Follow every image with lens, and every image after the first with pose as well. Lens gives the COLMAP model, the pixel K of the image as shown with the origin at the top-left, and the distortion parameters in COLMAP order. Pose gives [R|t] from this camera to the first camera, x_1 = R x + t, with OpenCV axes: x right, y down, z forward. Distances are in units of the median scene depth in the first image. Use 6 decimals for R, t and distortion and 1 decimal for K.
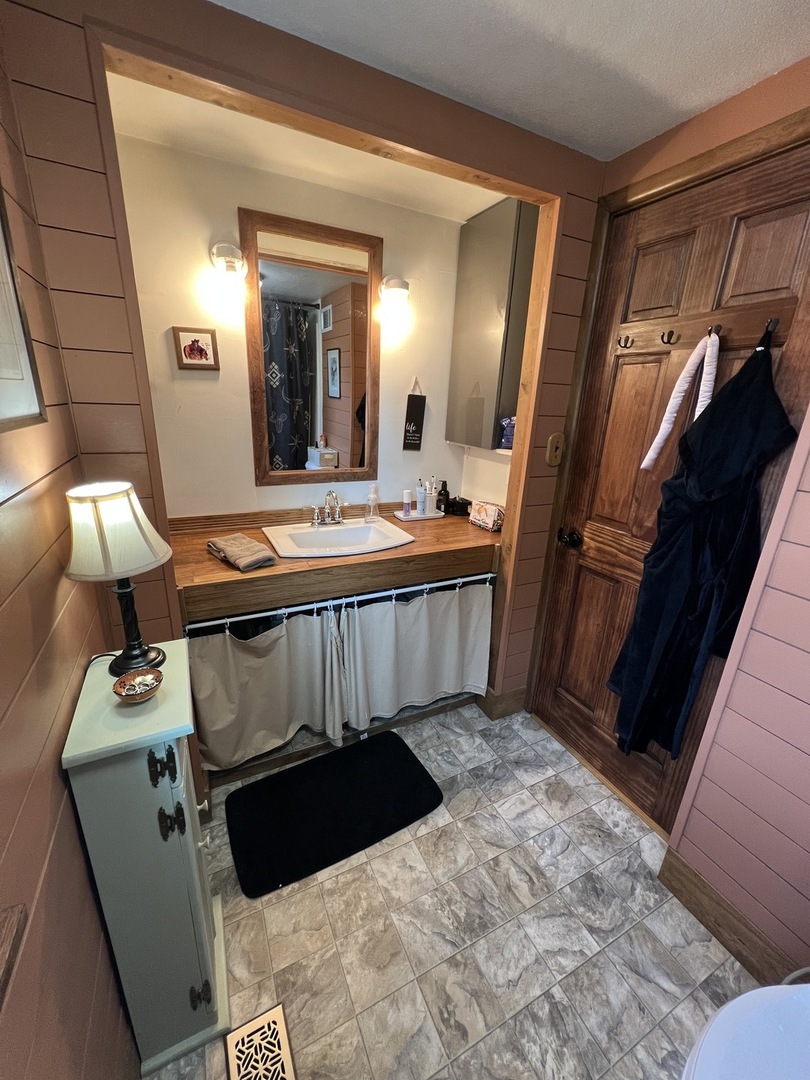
lens RADIAL K [[431.3, 0, 405.5], [0, 431.3, 539.3], [0, 0, 1]] dist [-0.000042, -0.000090]
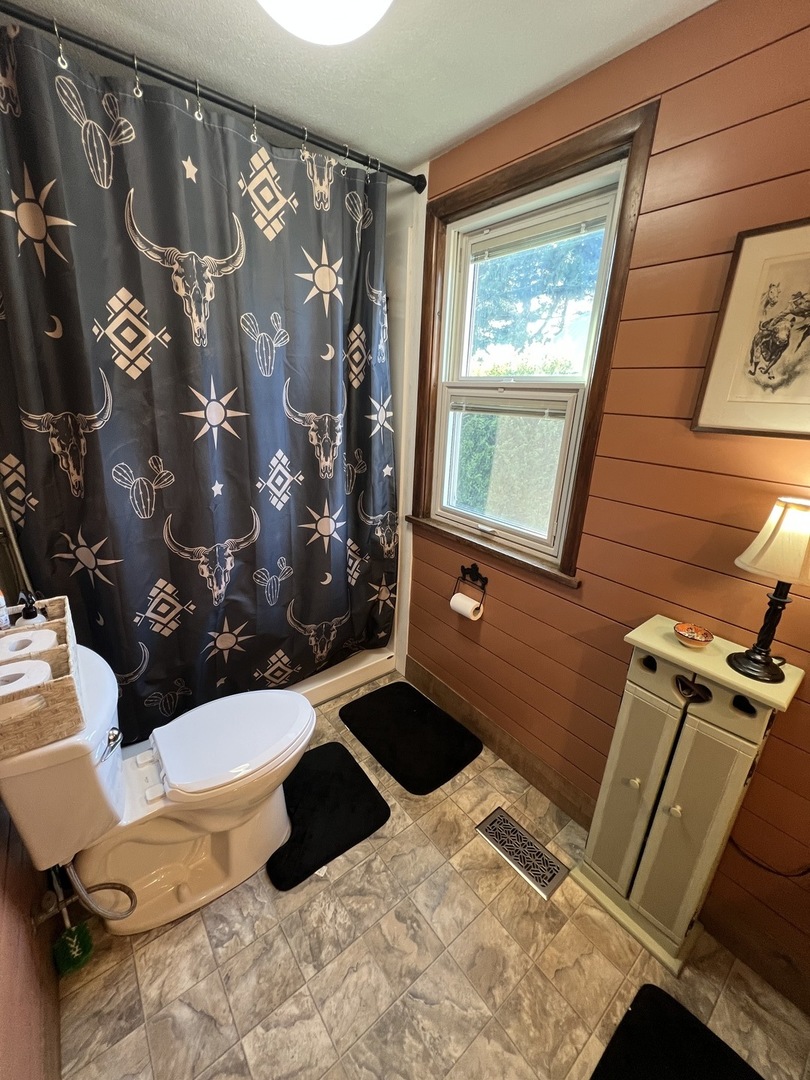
lens RADIAL K [[431.3, 0, 404.4], [0, 431.3, 536.8], [0, 0, 1]] dist [-0.000042, -0.000090]
pose [[-0.974983, -0.008668, -0.222111, 0.349290], [-0.138956, 0.803688, 0.578598, -0.359690], [0.173493, 0.594987, -0.784787, 1.161179]]
